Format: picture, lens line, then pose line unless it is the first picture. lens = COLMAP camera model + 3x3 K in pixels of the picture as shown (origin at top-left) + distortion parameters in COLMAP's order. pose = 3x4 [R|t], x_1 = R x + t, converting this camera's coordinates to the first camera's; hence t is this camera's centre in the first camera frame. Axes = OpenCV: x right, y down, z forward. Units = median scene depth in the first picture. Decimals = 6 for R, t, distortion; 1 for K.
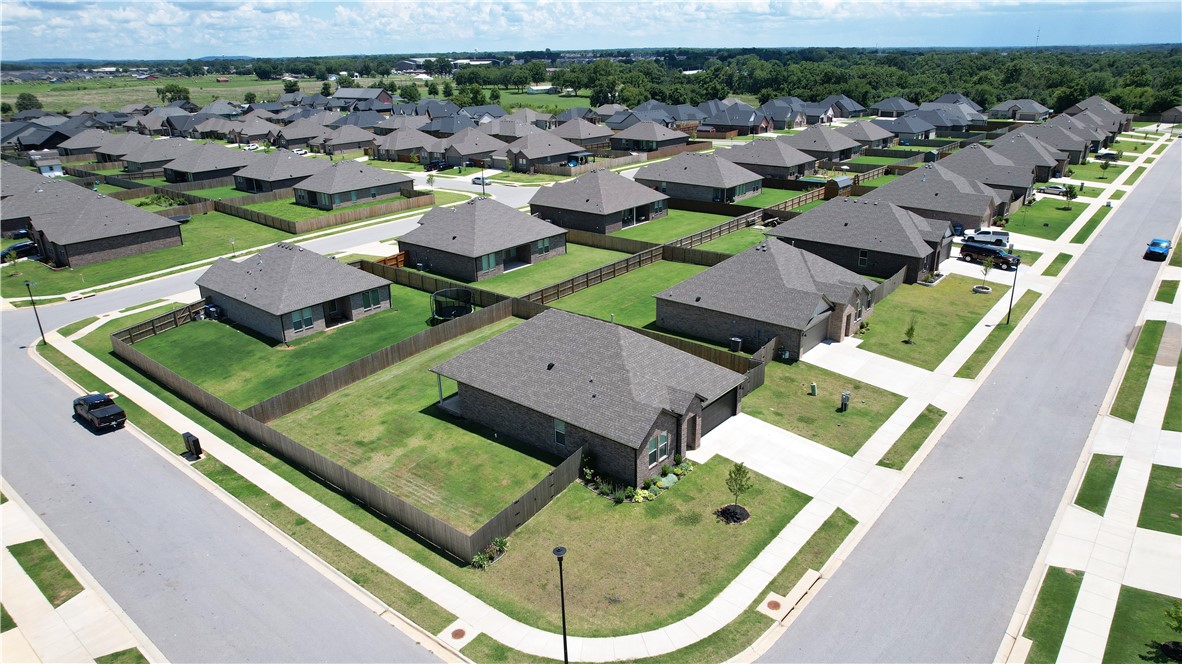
lens RADIAL K [[759.9, 0, 593.7], [0, 759.9, 331.5], [0, 0, 1]] dist [-0.055197, 0.026091]
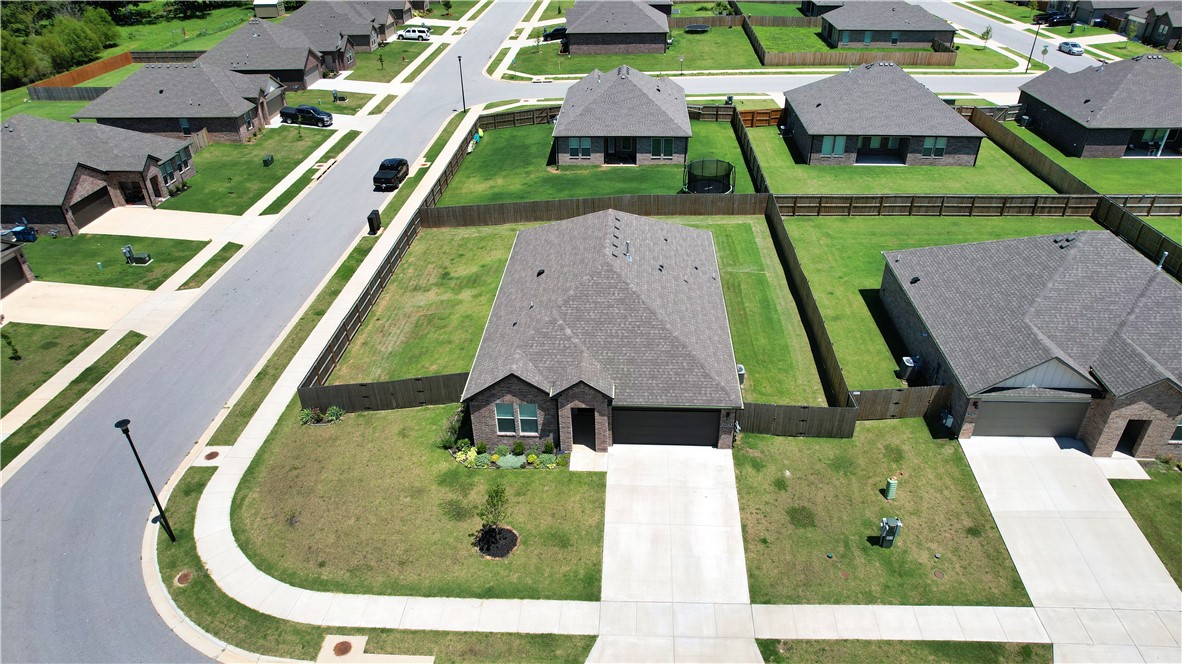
lens RADIAL K [[759.9, 0, 592.8], [0, 759.9, 330.2], [0, 0, 1]] dist [-0.055197, 0.026091]
pose [[0.597342, 0.428645, -0.677824, 0.460357], [-0.273842, 0.903400, 0.329969, -0.152103], [0.753786, -0.011487, 0.657020, 0.411290]]
